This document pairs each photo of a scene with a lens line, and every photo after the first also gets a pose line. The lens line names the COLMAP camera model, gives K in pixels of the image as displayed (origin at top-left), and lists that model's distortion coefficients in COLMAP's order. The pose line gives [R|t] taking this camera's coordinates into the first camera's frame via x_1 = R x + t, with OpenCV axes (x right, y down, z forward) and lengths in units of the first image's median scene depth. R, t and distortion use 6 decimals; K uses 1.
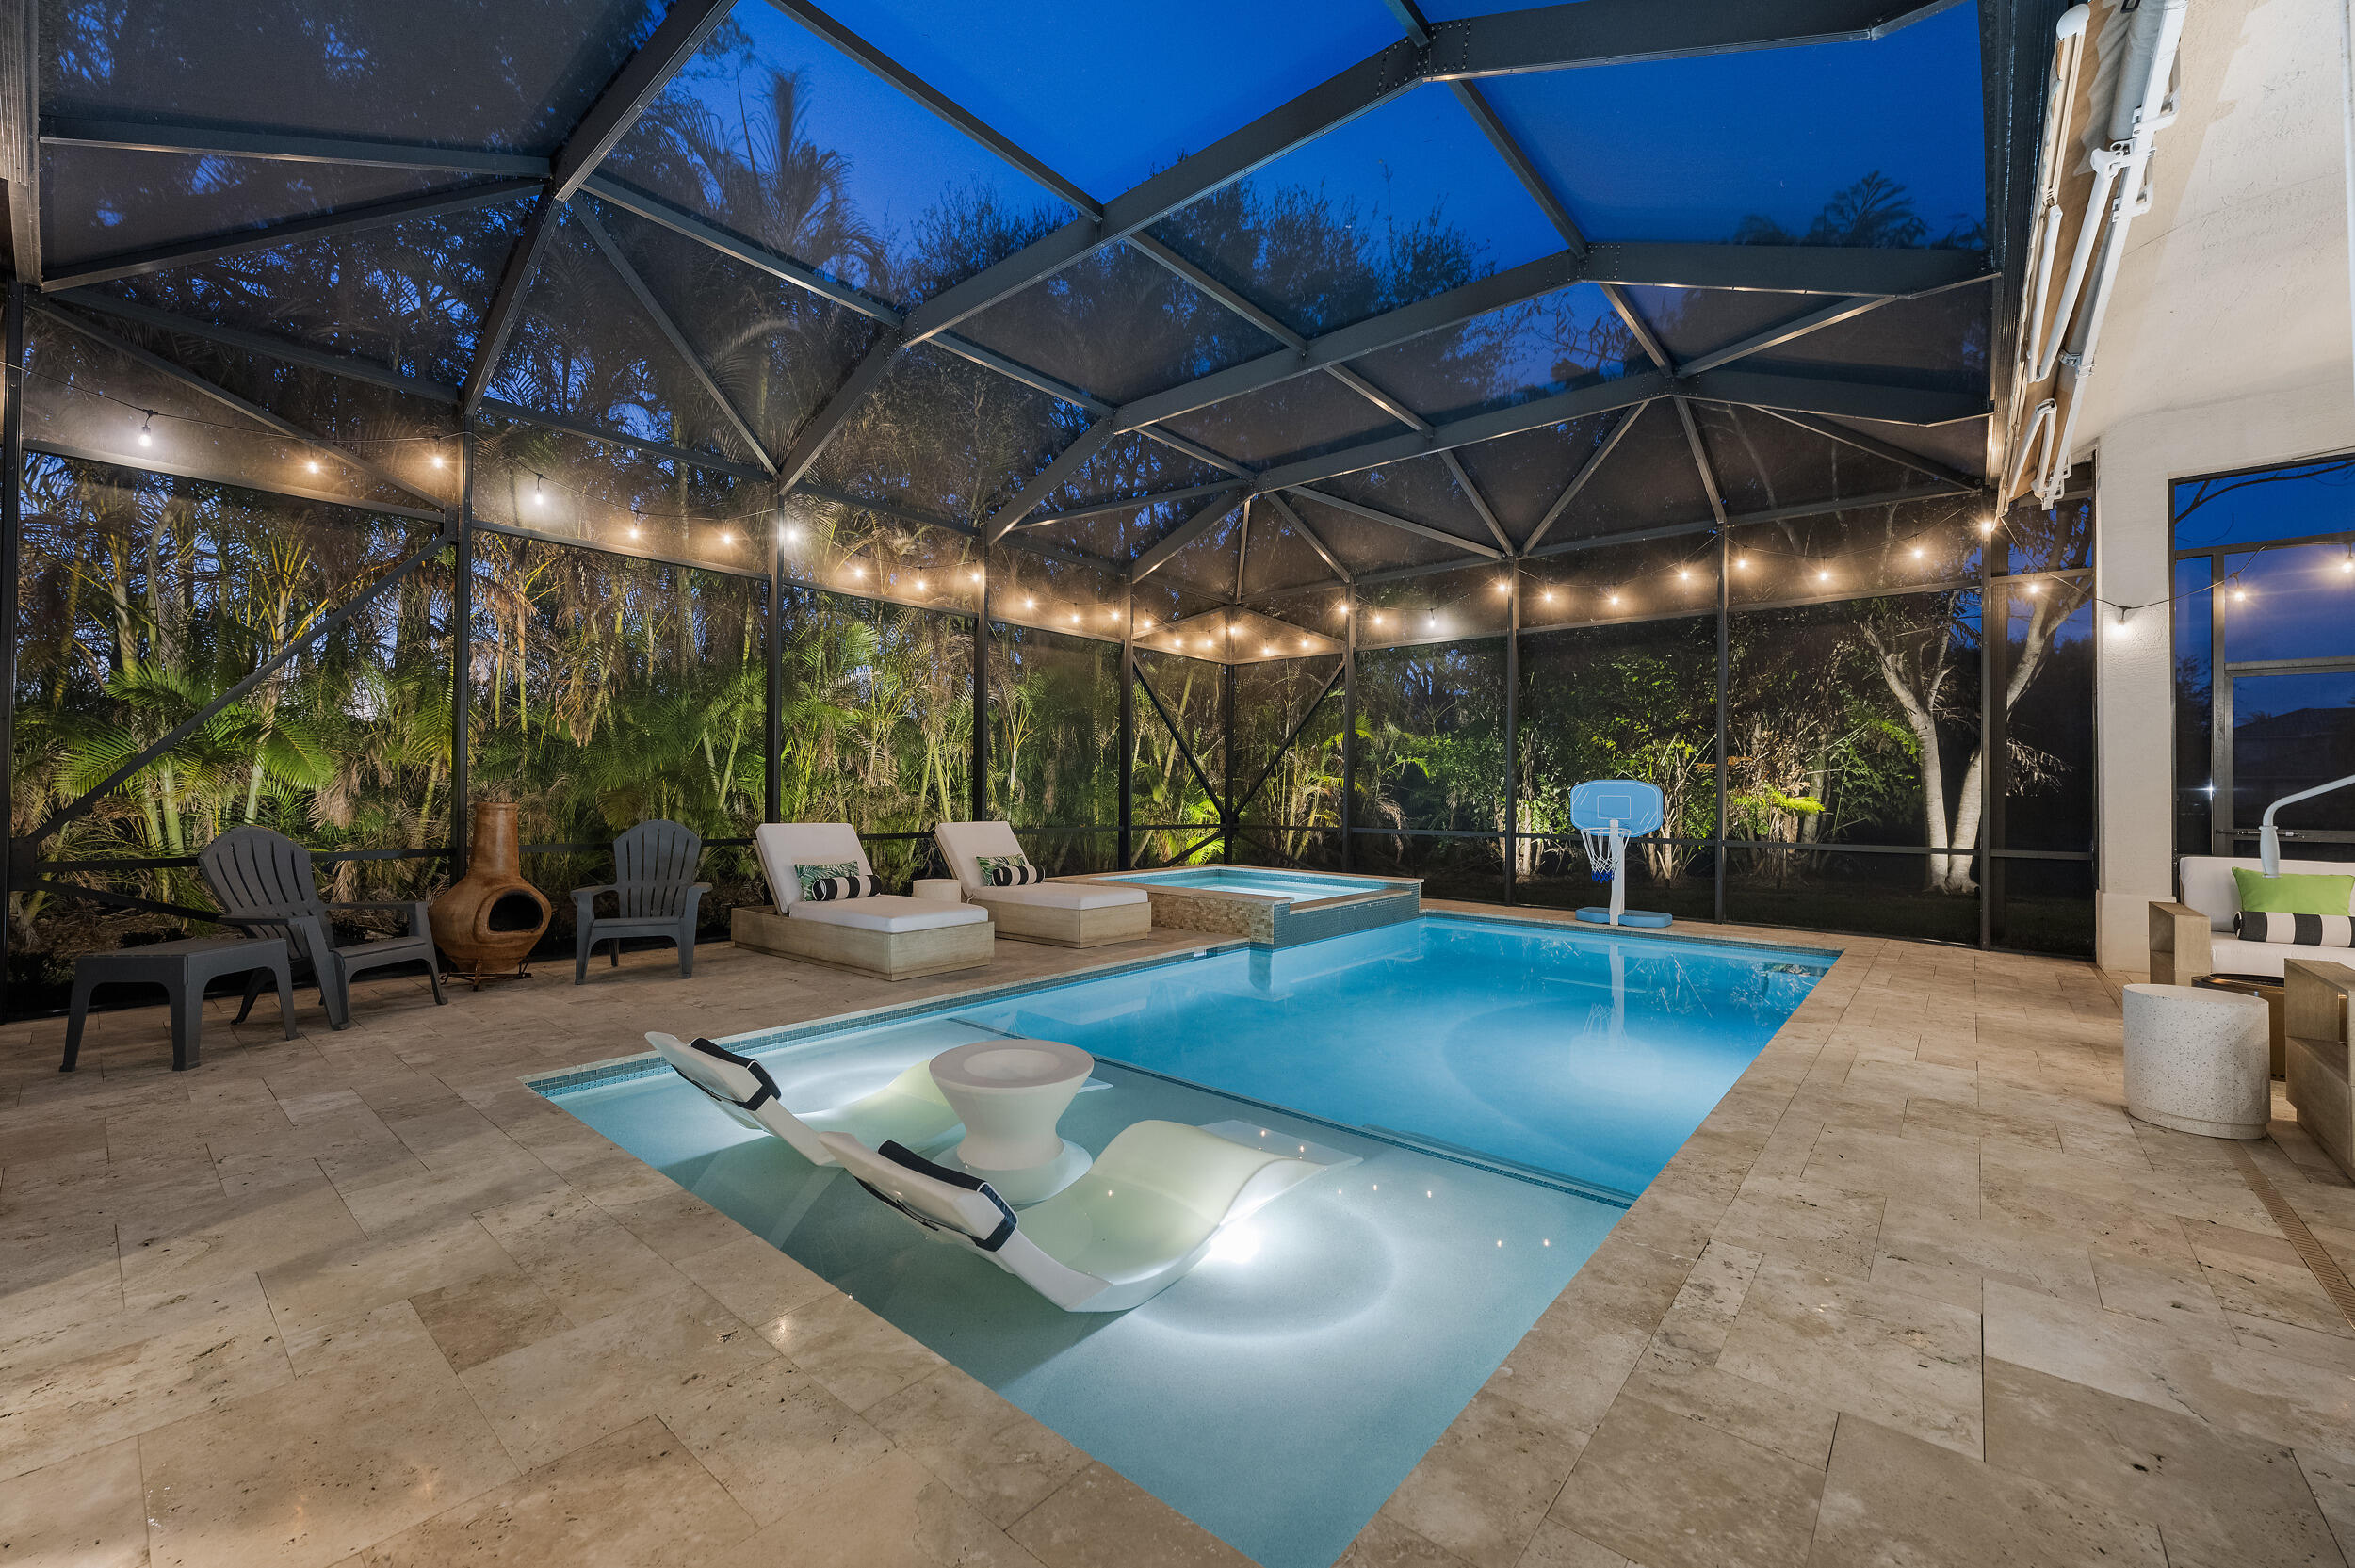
lens RADIAL K [[921.8, 0, 1177.5], [0, 921.8, 784.0], [0, 0, 1]] dist [0.000480, -0.000039]
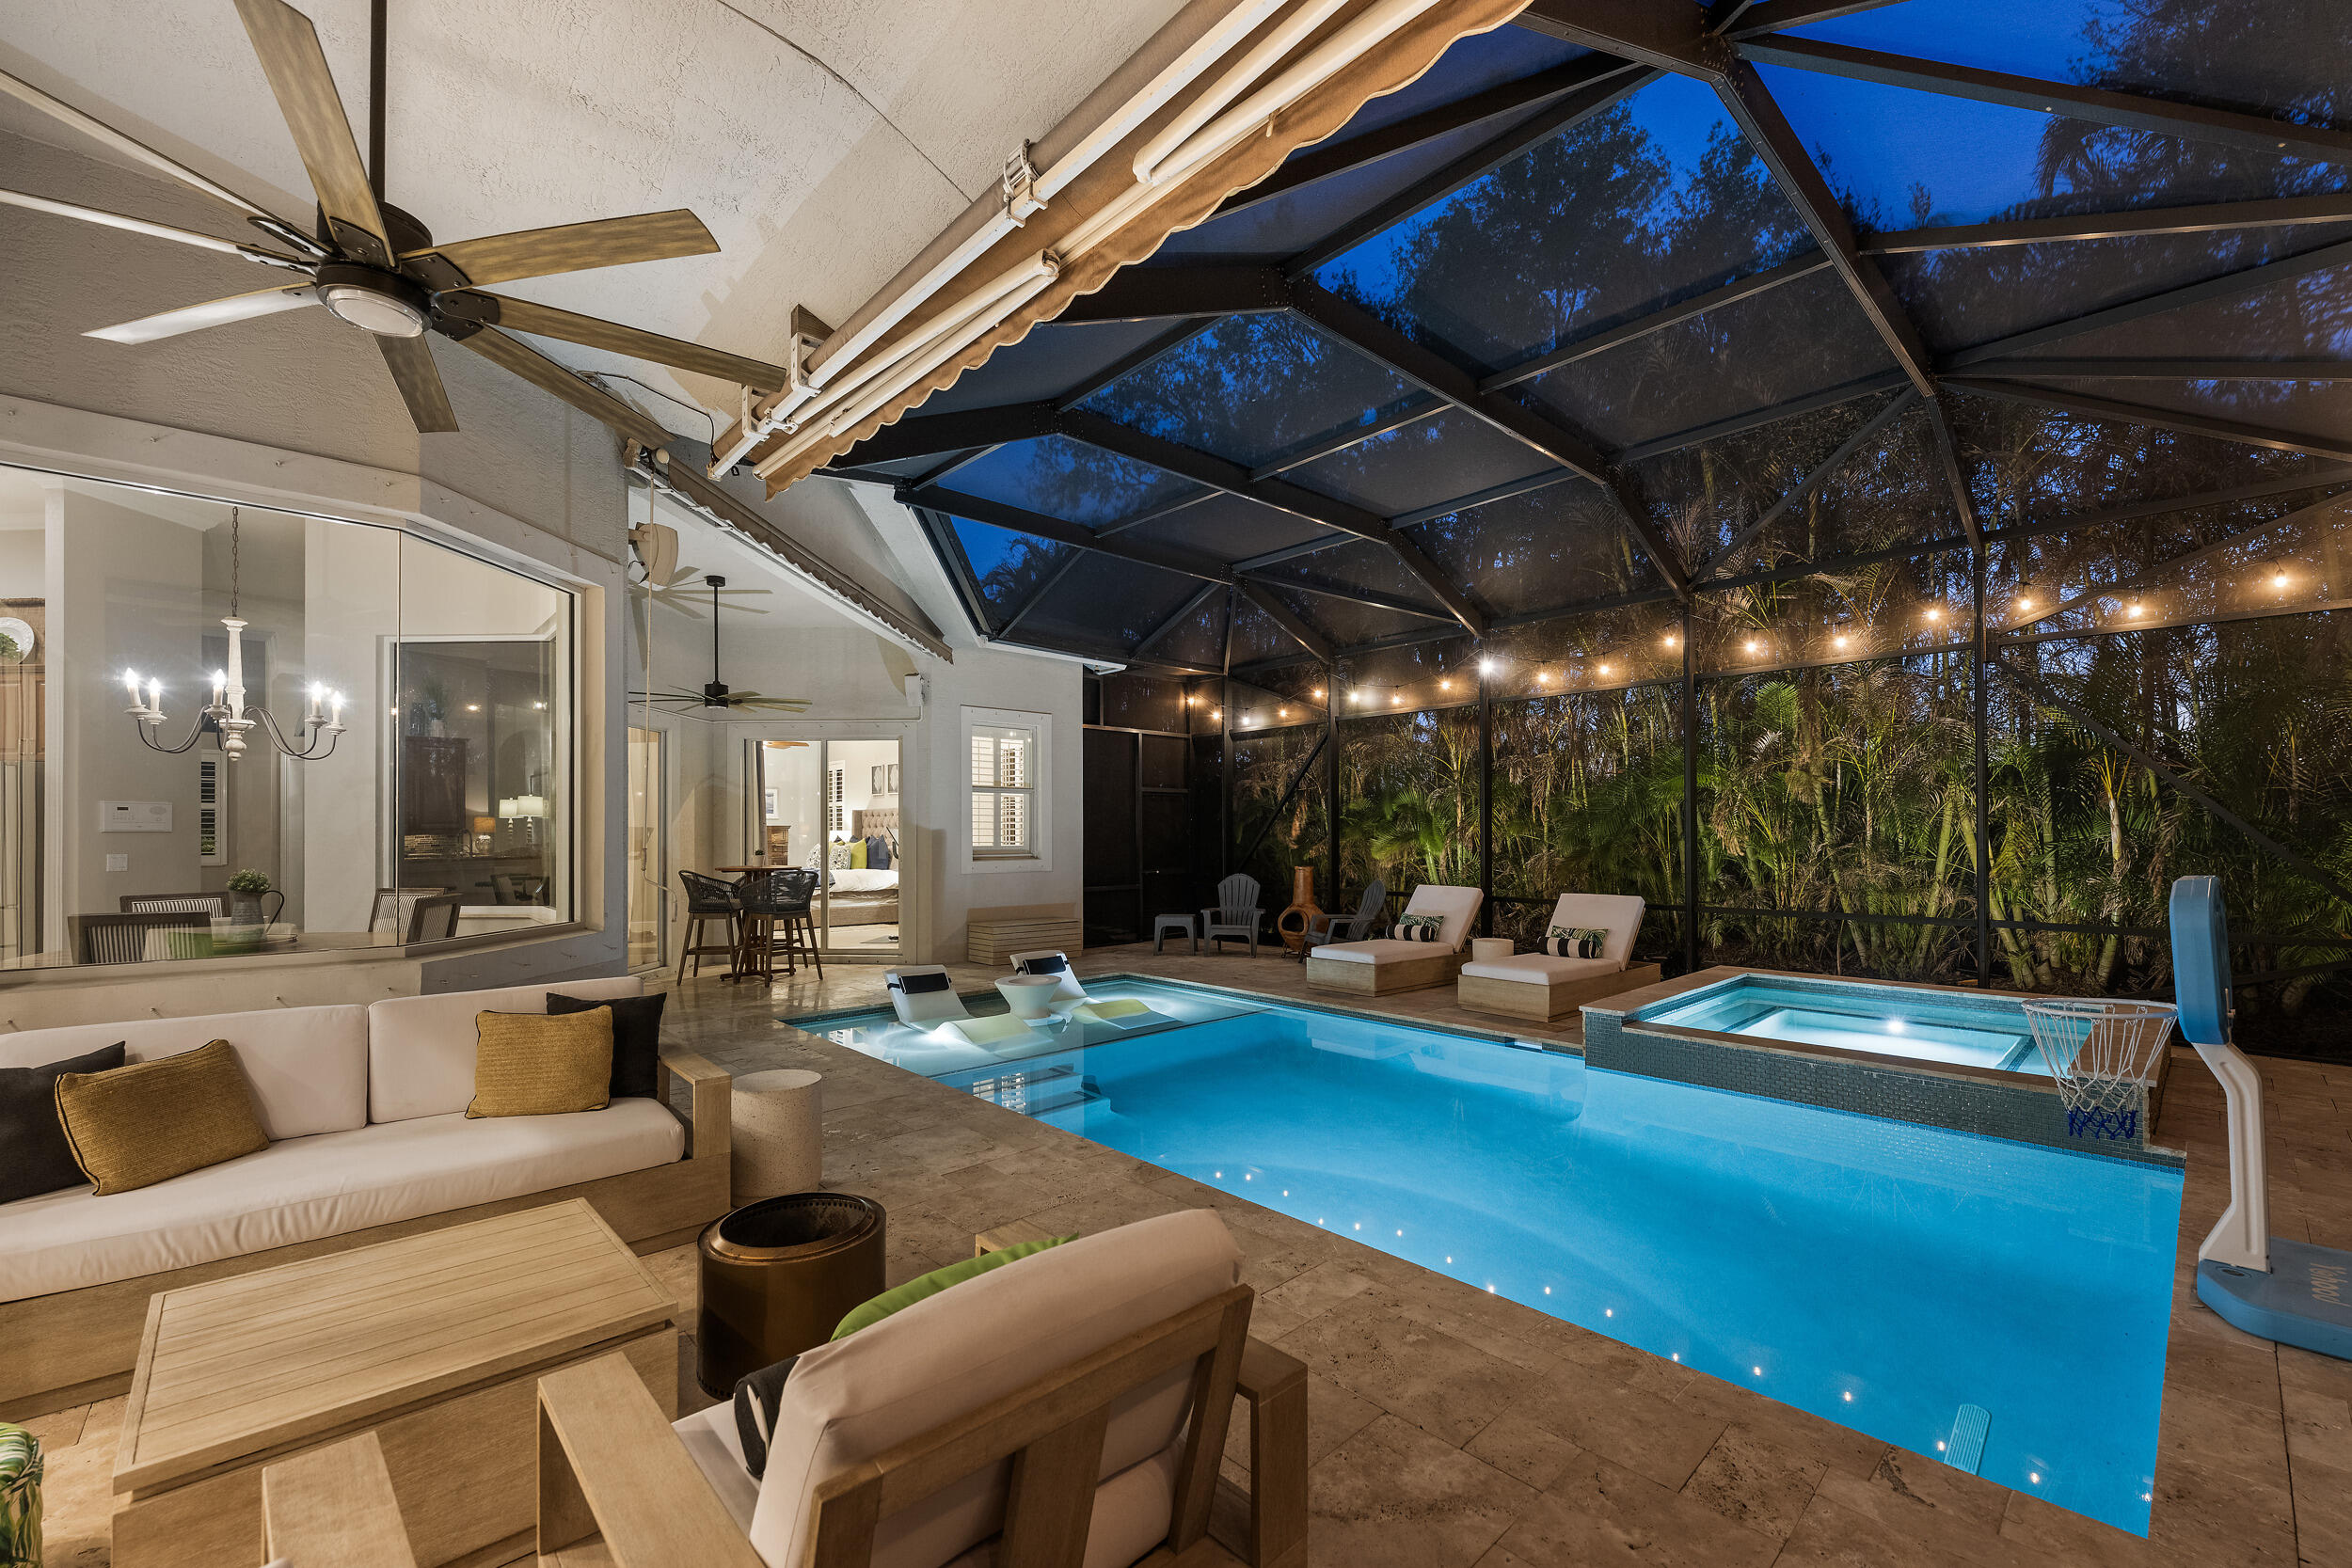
lens RADIAL K [[955.3, 0, 1164.9], [0, 955.3, 837.8], [0, 0, 1]] dist [-0.000517, -0.000116]
pose [[-0.136220, -0.005534, -0.990663, 0.834228], [0.017650, 0.999812, -0.008012, -0.019751], [0.990521, -0.018576, -0.136097, 0.621806]]
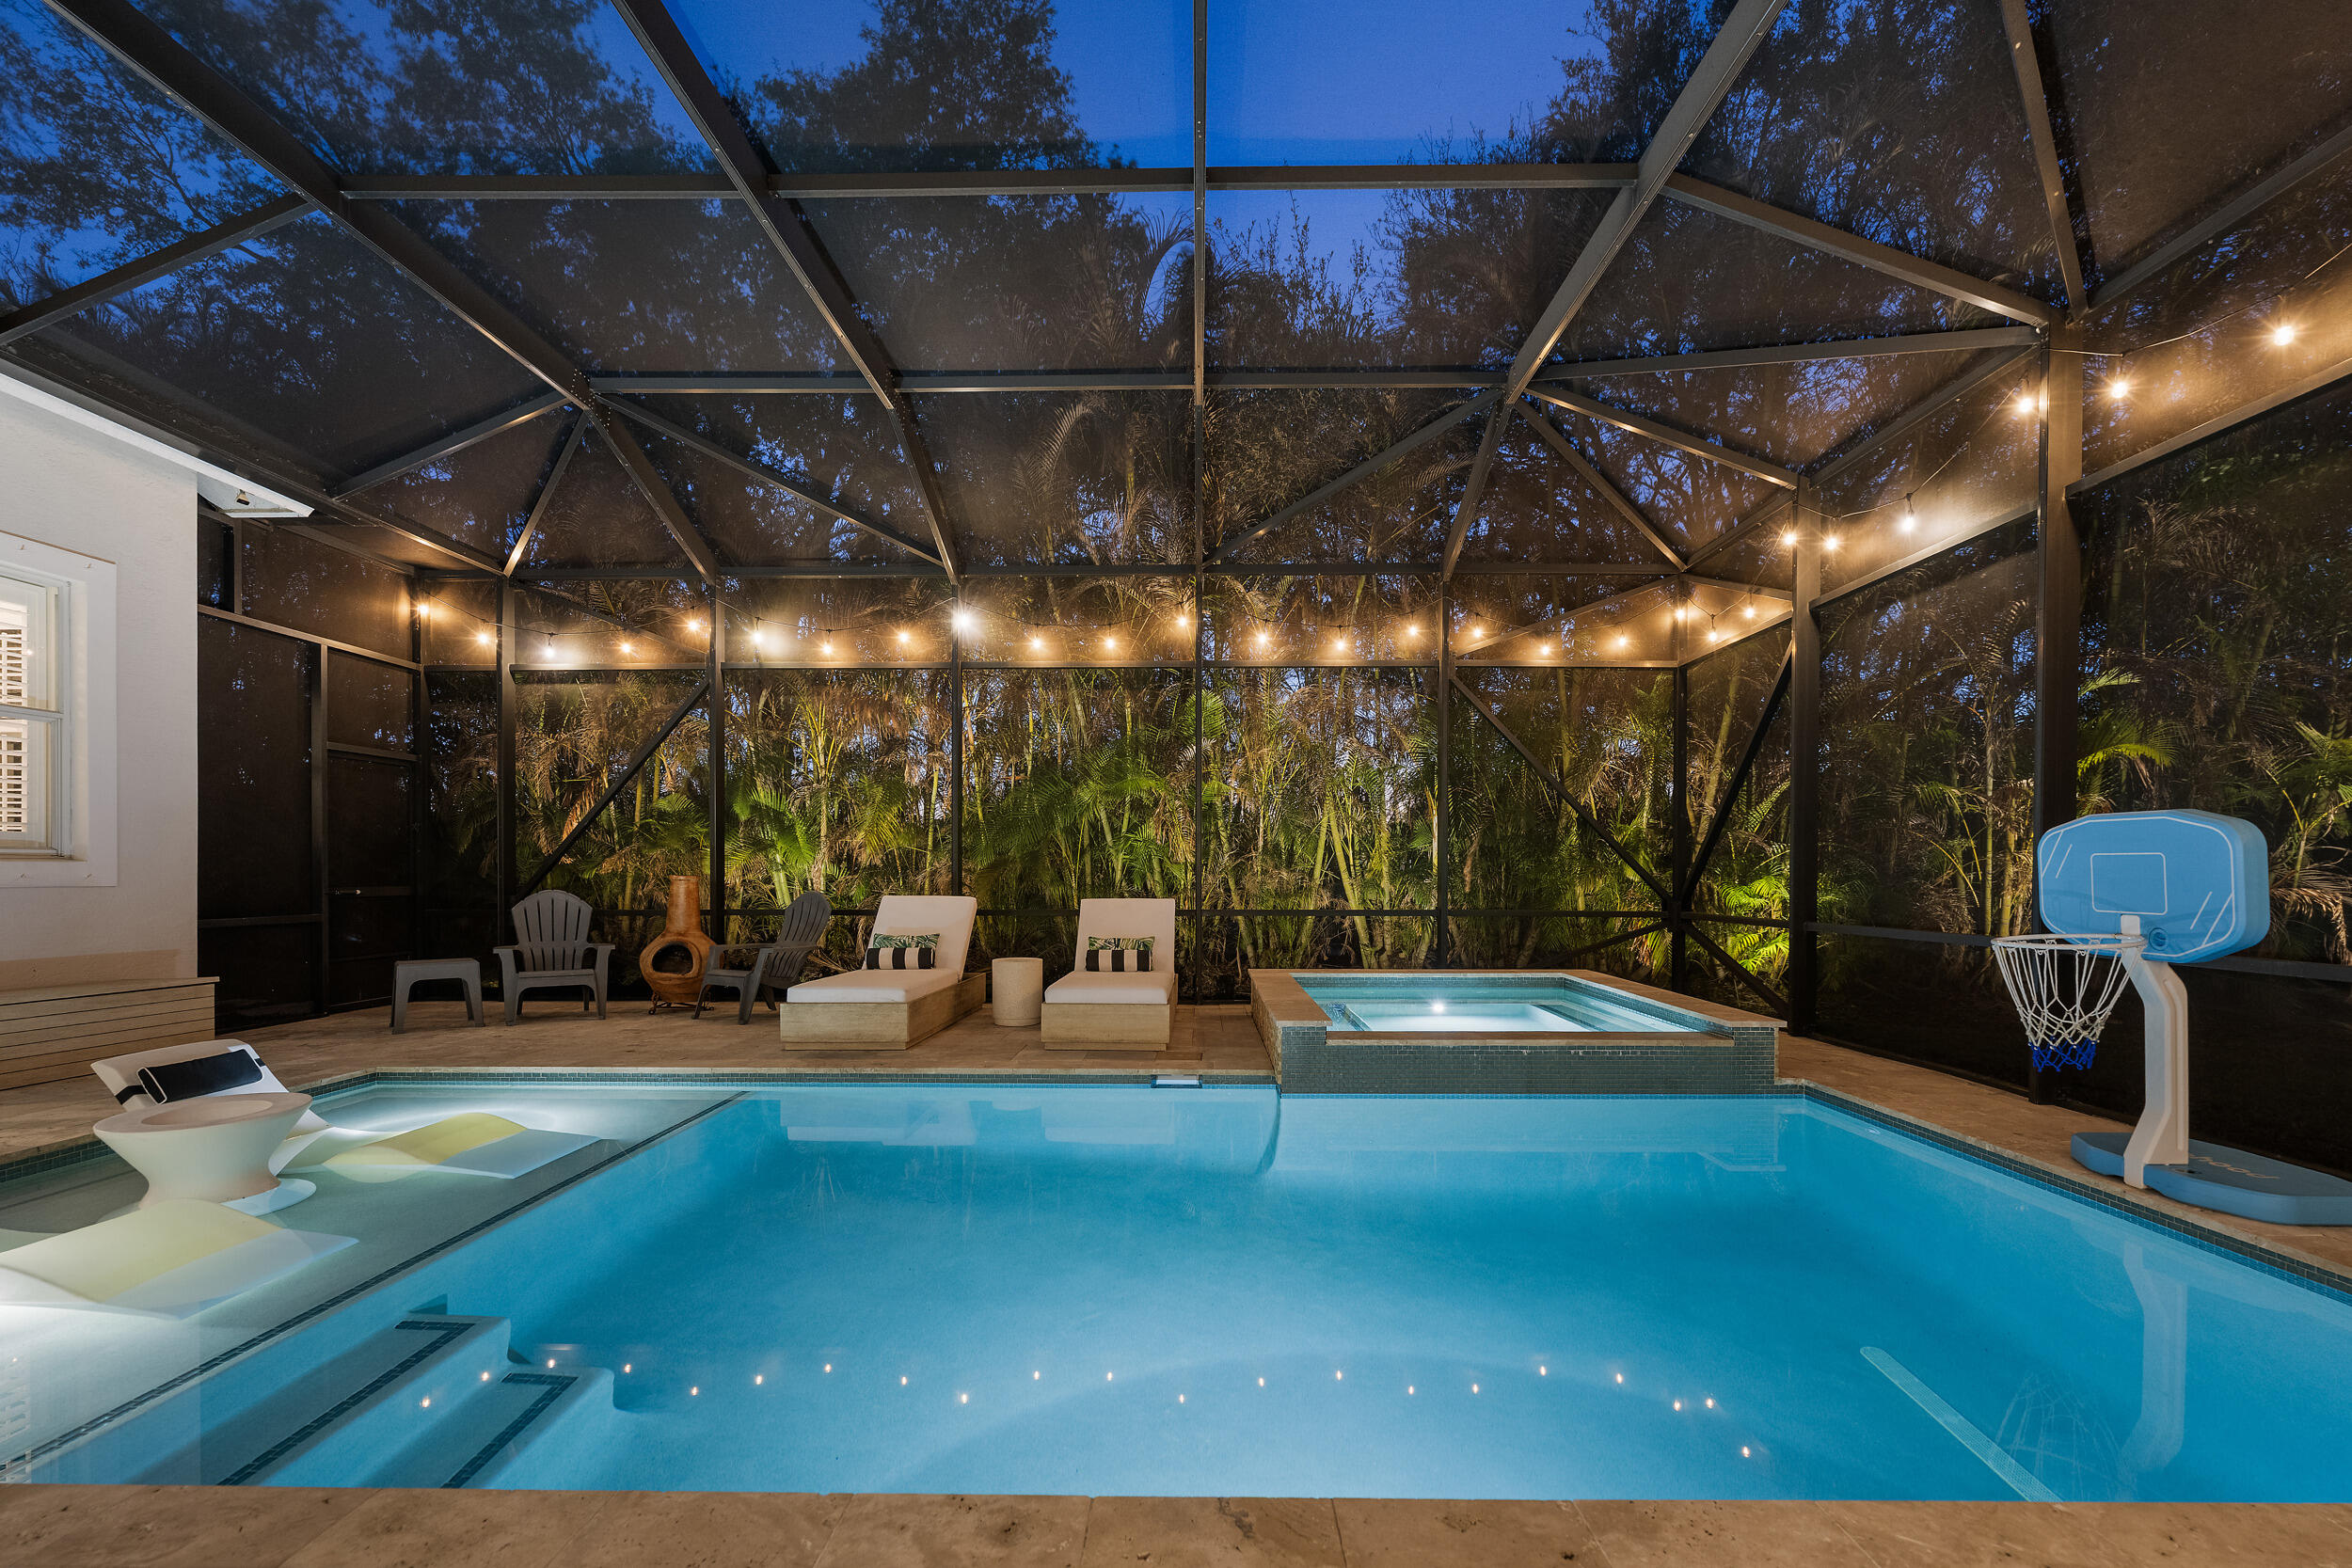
lens RADIAL K [[954.5, 0, 1194.0], [0, 954.5, 880.8], [0, 0, 1]] dist [0.003400, -0.011179]
pose [[0.639432, -0.003280, -0.768841, 0.530293], [0.016027, 0.999830, 0.009064, 0.012421], [0.768681, -0.018119, 0.639376, 0.454823]]
